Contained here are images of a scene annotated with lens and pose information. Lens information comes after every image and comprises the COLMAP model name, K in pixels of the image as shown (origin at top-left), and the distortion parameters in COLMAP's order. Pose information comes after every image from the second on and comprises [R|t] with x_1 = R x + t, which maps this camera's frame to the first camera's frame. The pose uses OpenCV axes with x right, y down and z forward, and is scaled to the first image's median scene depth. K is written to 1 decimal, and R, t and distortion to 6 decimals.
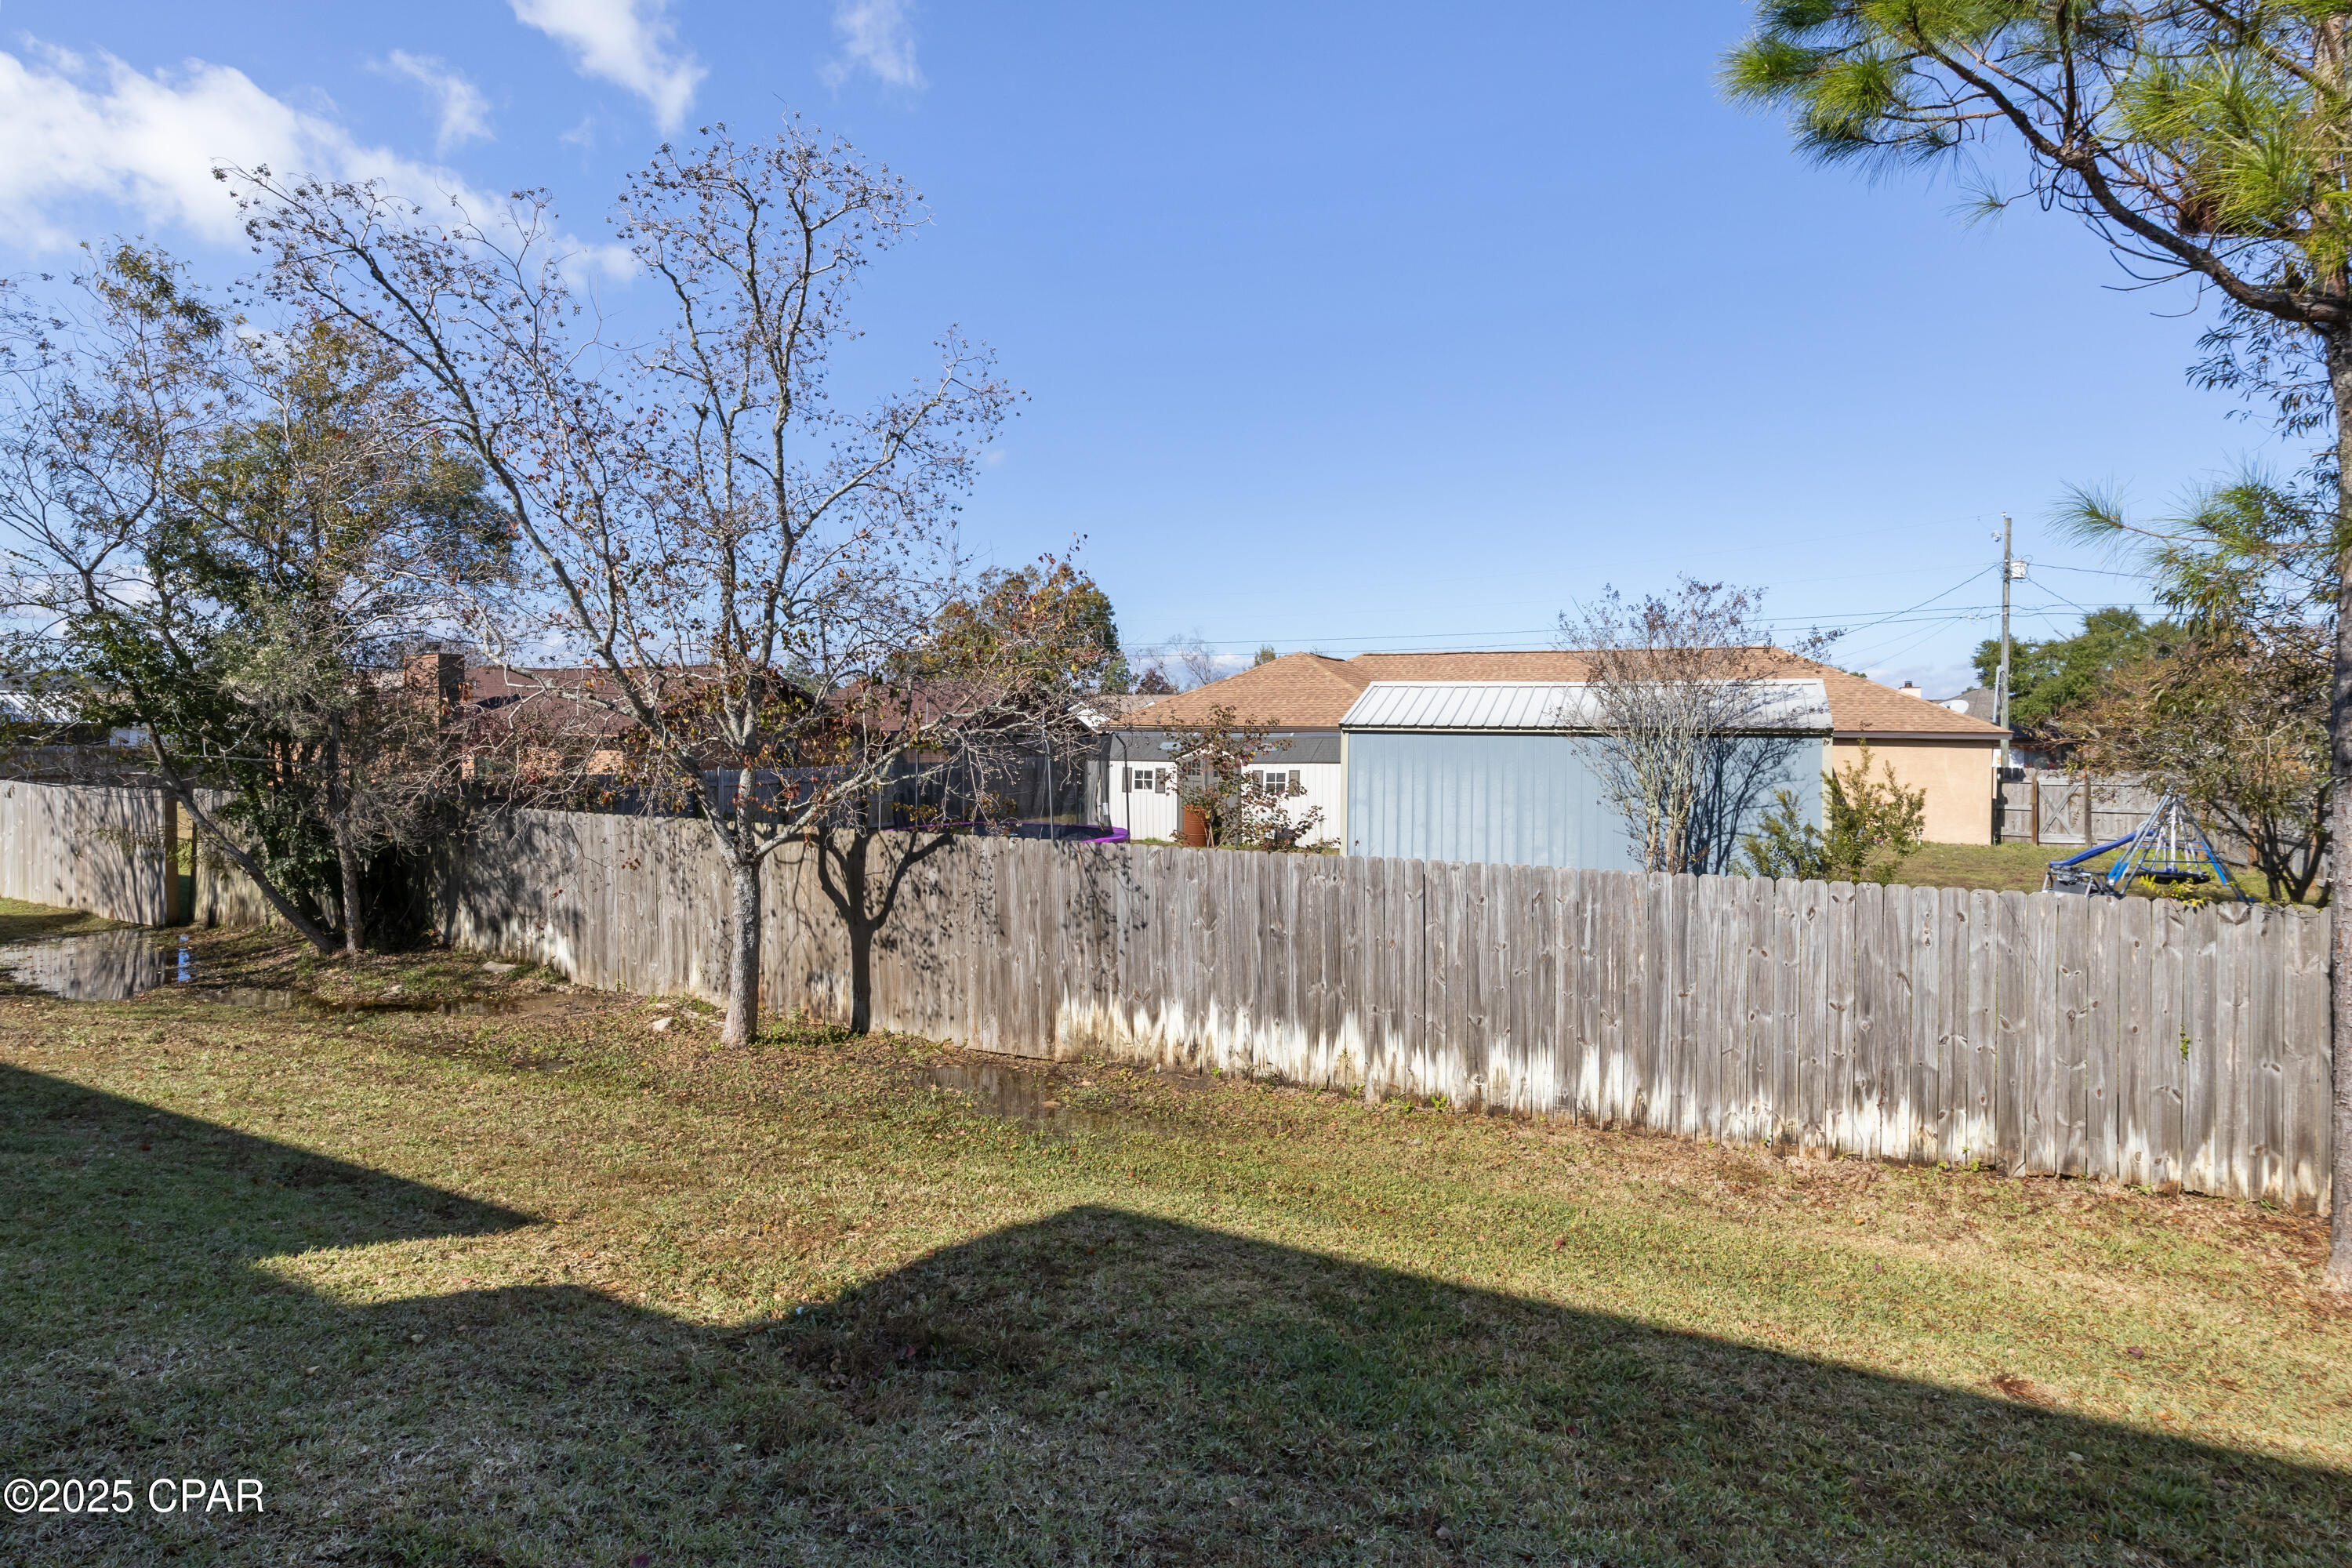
lens RADIAL K [[1167.5, 0, 1178.3], [0, 1167.5, 760.2], [0, 0, 1]] dist [-0.017214, 0.002047]
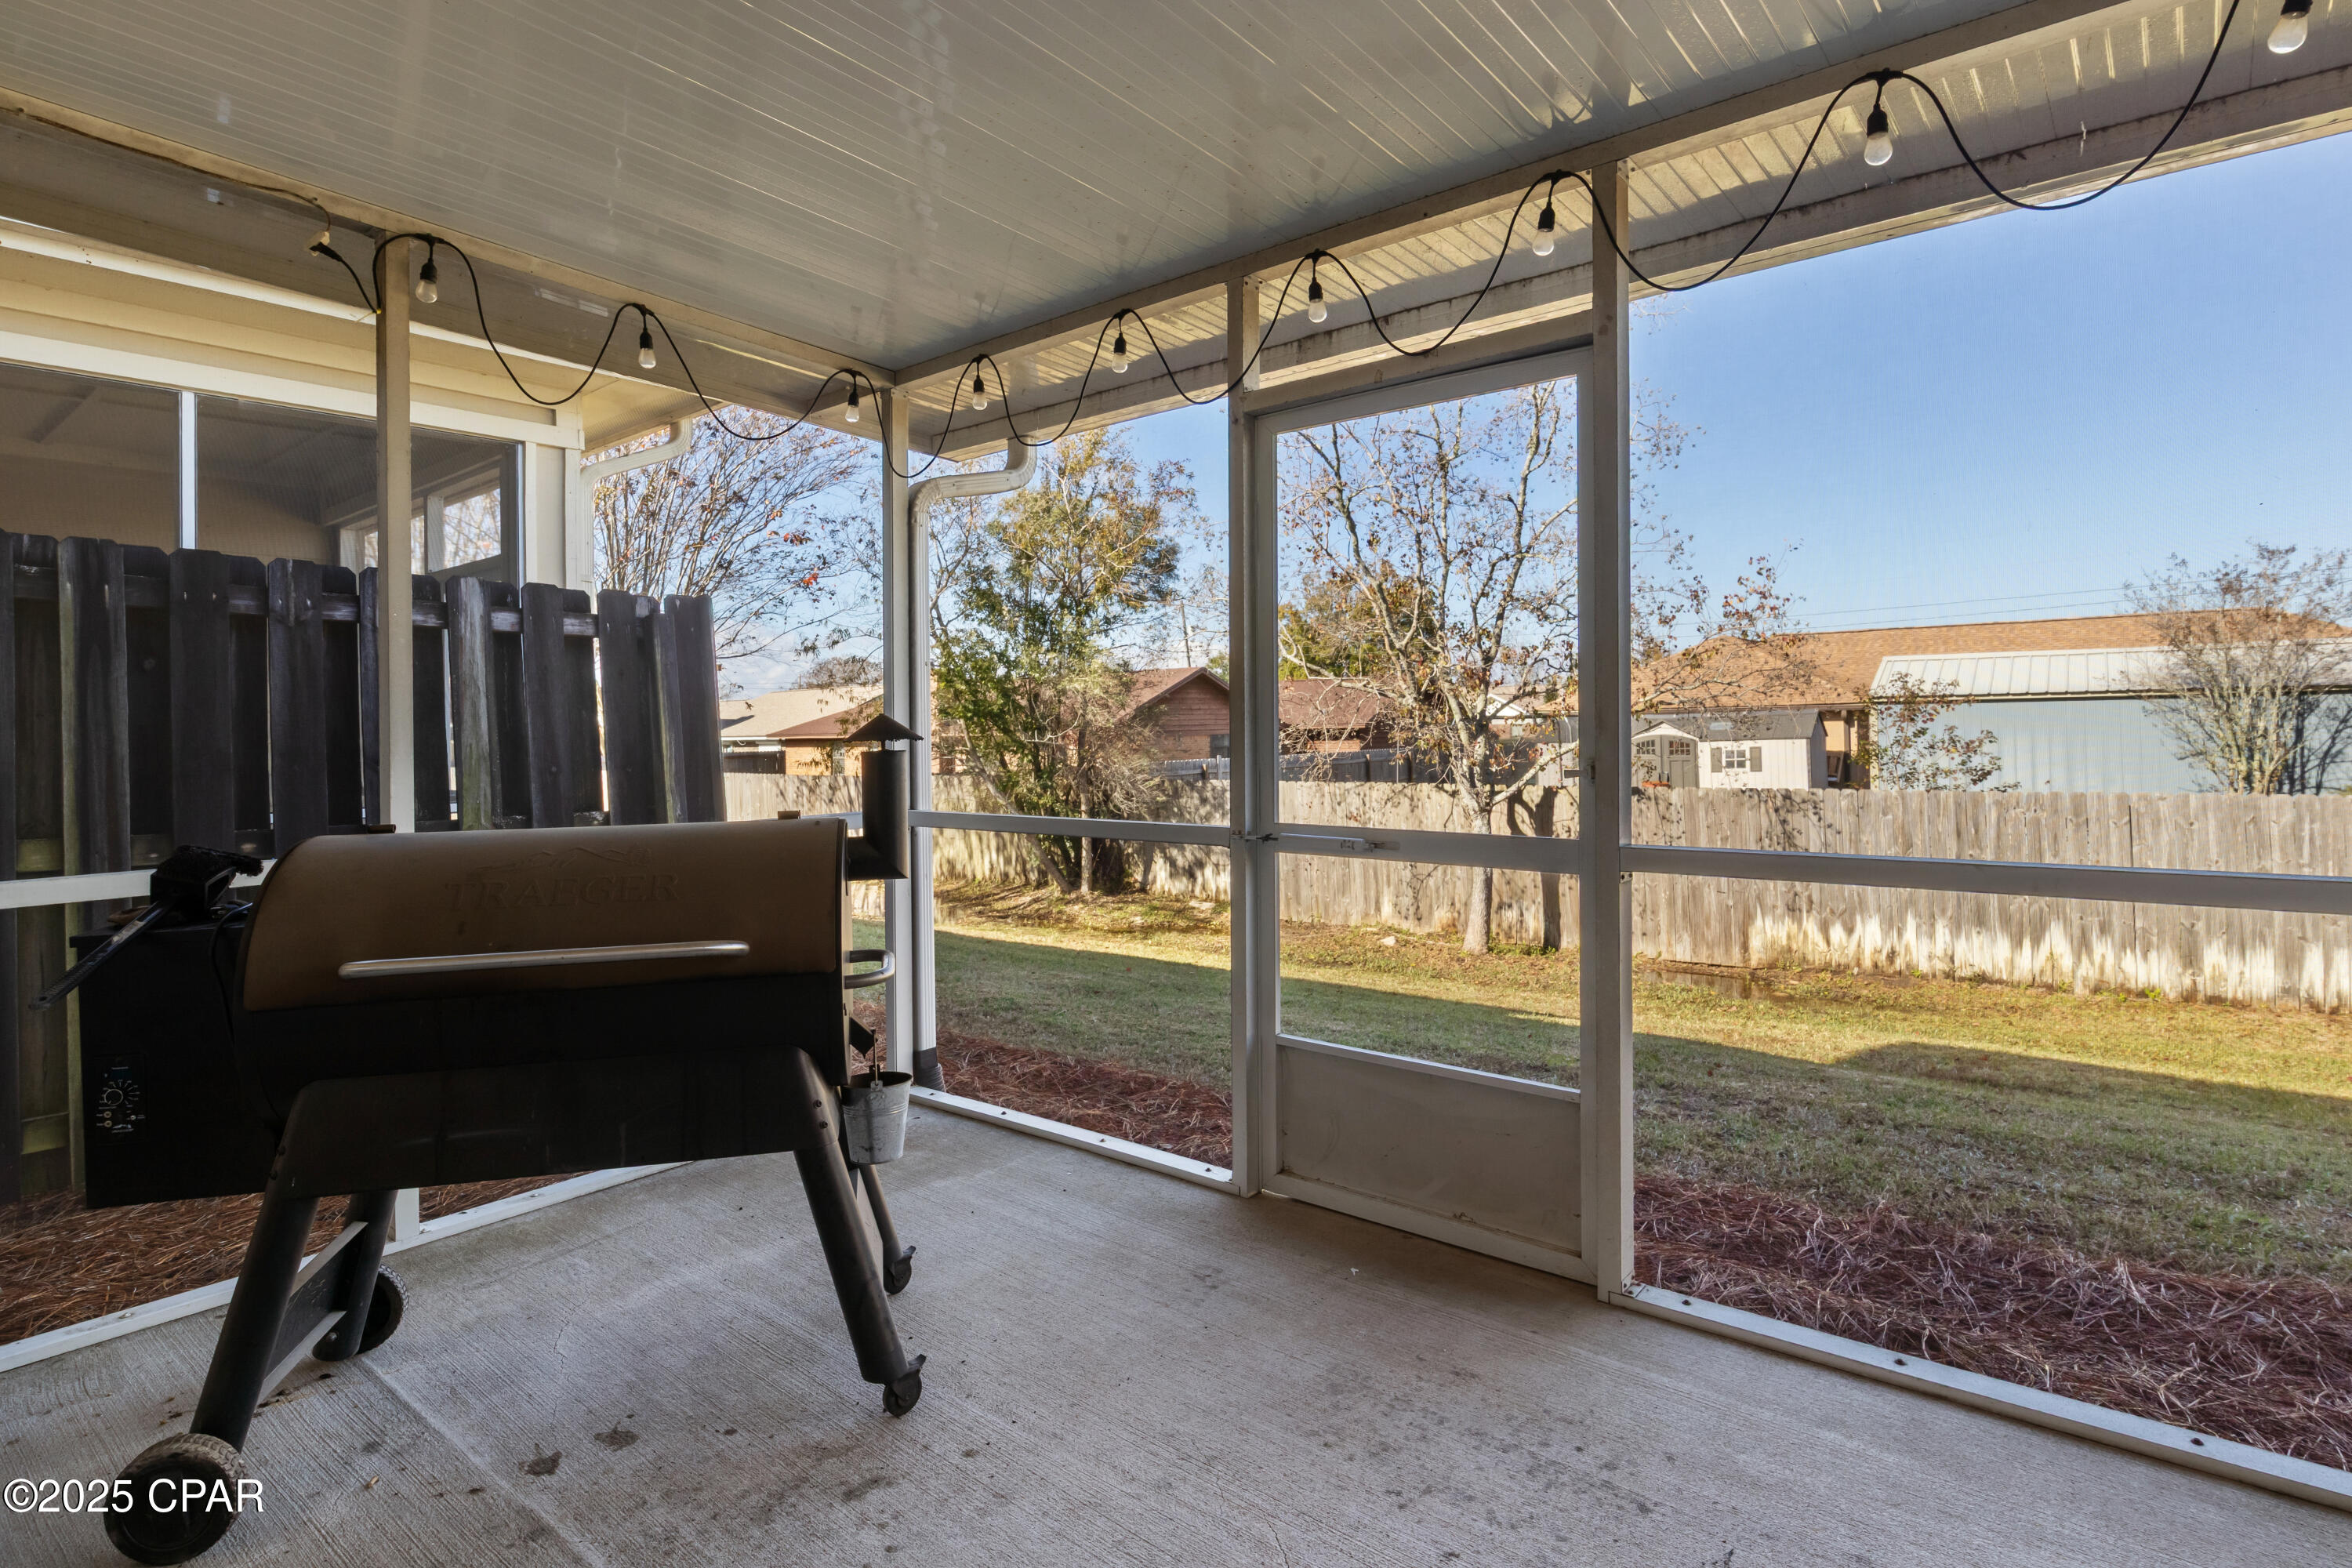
lens RADIAL K [[1167.5, 0, 1178.3], [0, 1167.5, 760.2], [0, 0, 1]] dist [-0.017214, 0.002047]
pose [[0.974082, -0.021602, -0.225162, -0.428917], [0.021425, 0.999765, -0.003228, 0.031529], [0.225179, -0.001679, 0.974316, -0.342579]]
